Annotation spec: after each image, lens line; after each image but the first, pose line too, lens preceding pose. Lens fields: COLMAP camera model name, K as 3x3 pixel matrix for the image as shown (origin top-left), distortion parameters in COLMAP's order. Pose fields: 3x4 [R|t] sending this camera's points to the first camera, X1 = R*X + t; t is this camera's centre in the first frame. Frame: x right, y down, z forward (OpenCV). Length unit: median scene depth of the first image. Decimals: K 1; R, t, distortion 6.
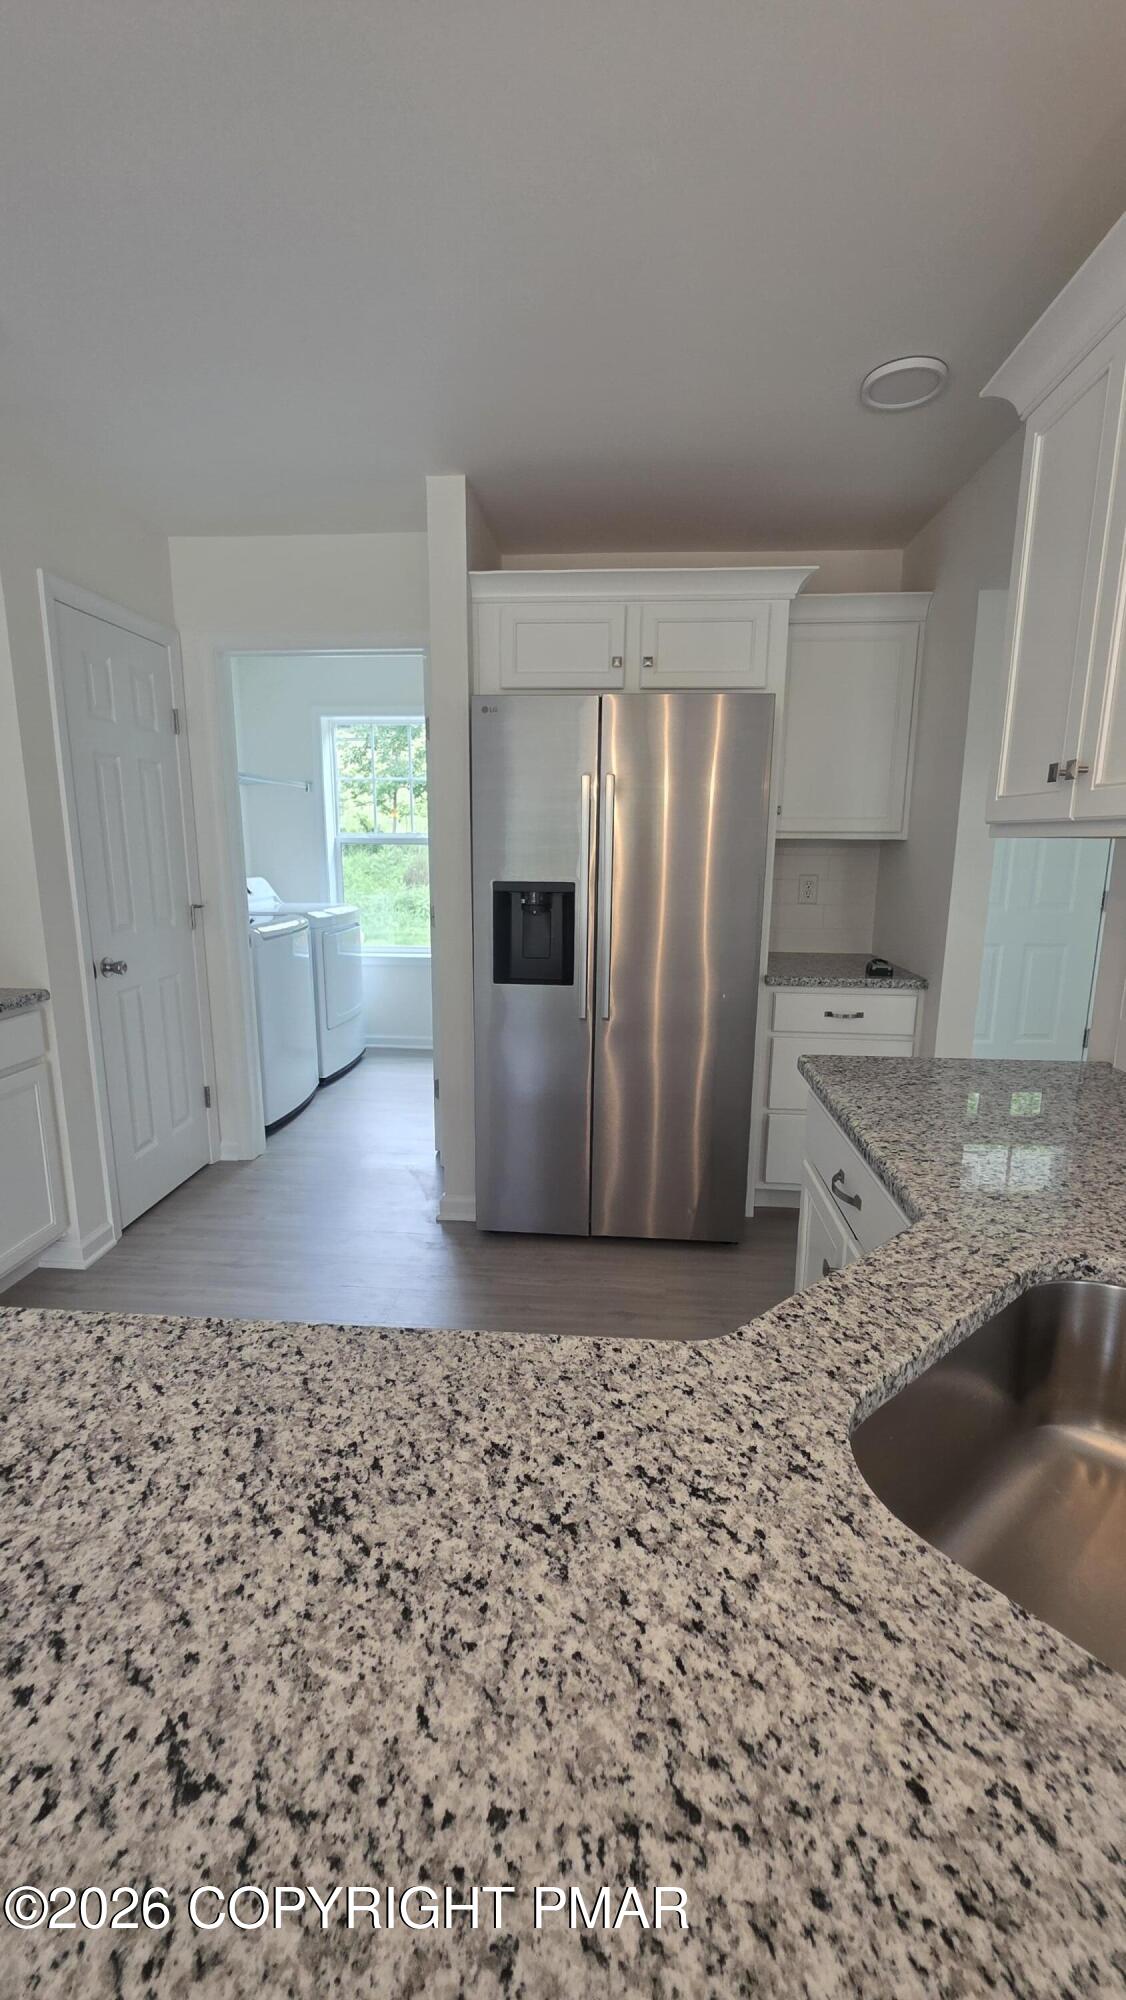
lens RADIAL K [[799.4, 0, 574.0], [0, 799.4, 997.6], [0, 0, 1]] dist [0.000450, -0.000332]
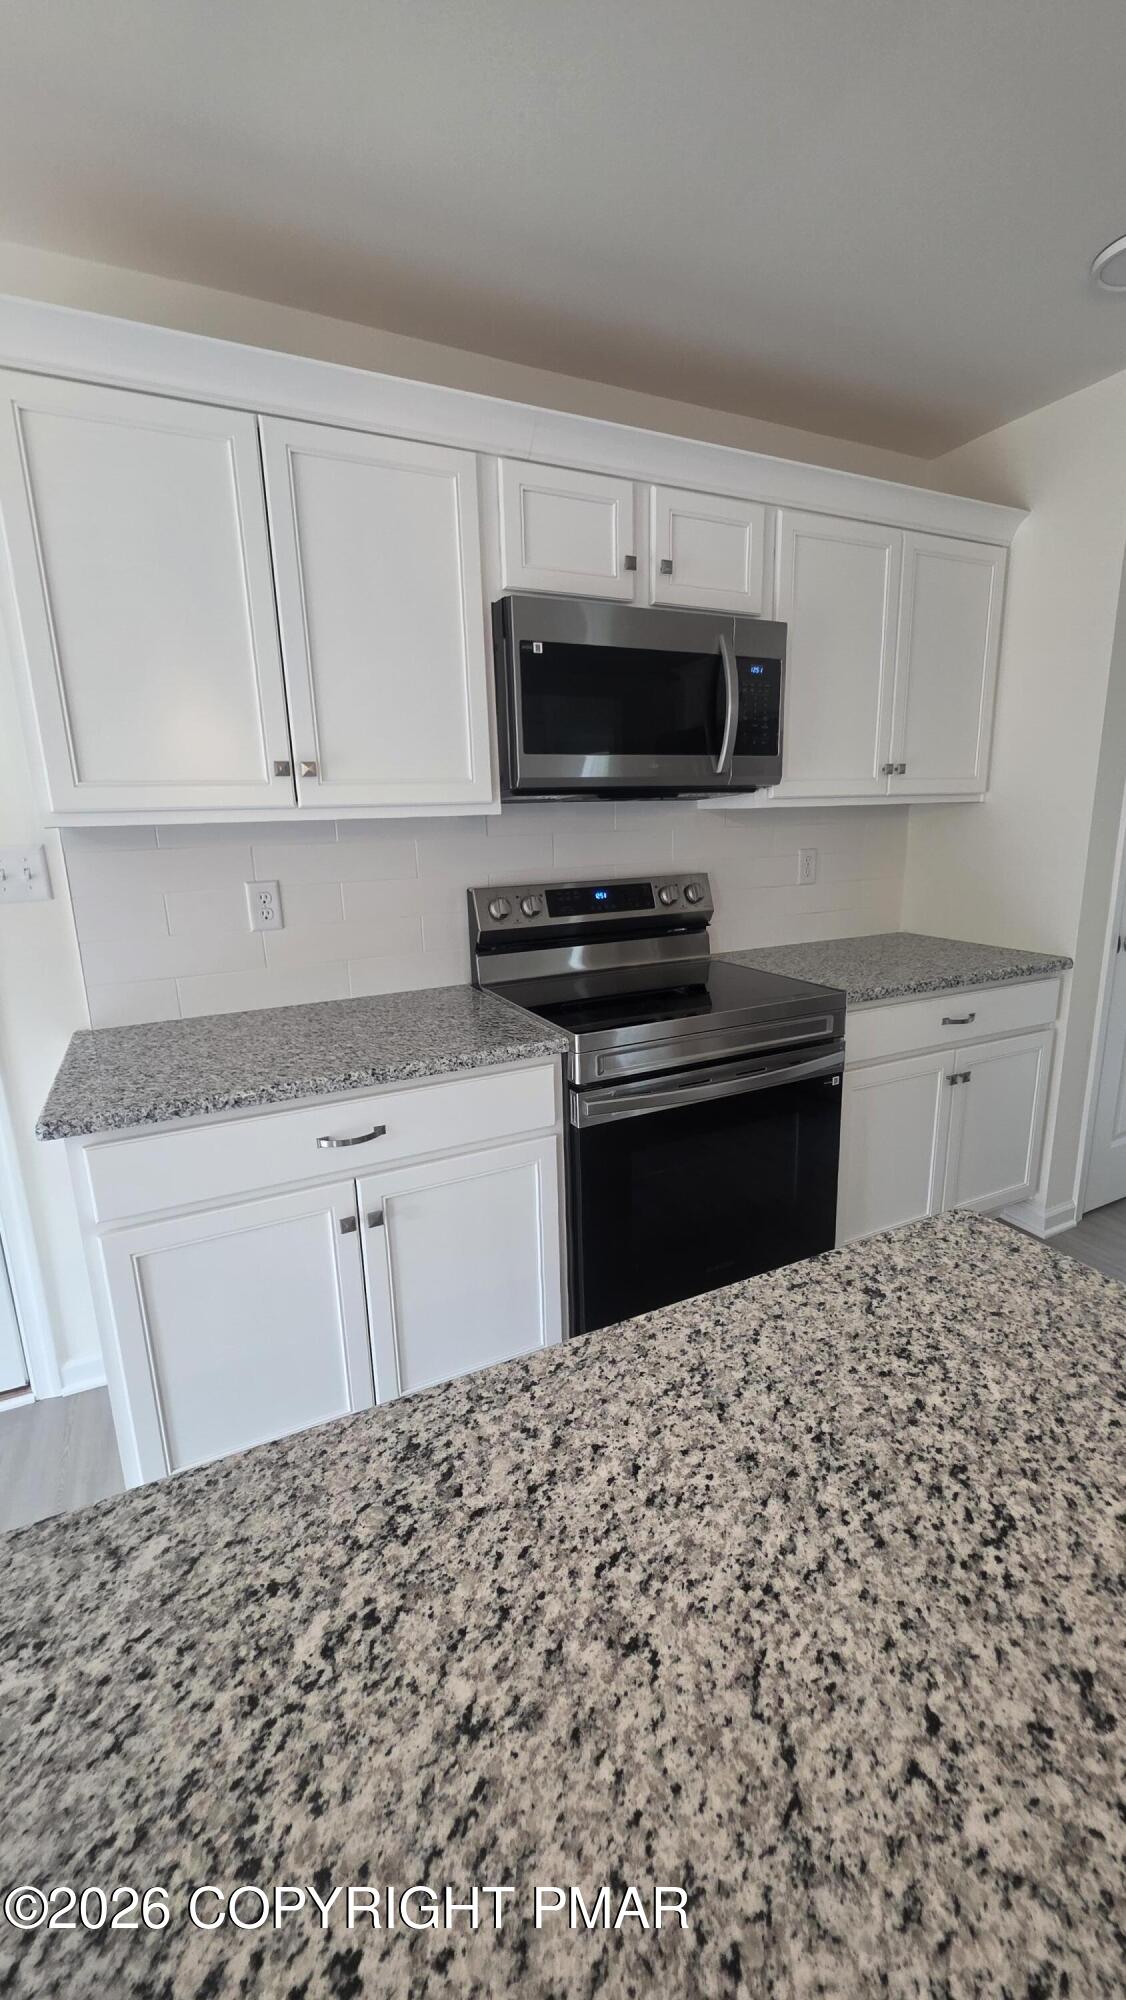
lens RADIAL K [[799.4, 0, 574.0], [0, 799.4, 997.6], [0, 0, 1]] dist [0.000450, -0.000332]
pose [[0.503813, 0.178262, -0.845219, -0.116029], [-0.140660, 0.982345, 0.123339, 0.002511], [0.852283, 0.056749, 0.519993, -0.039582]]
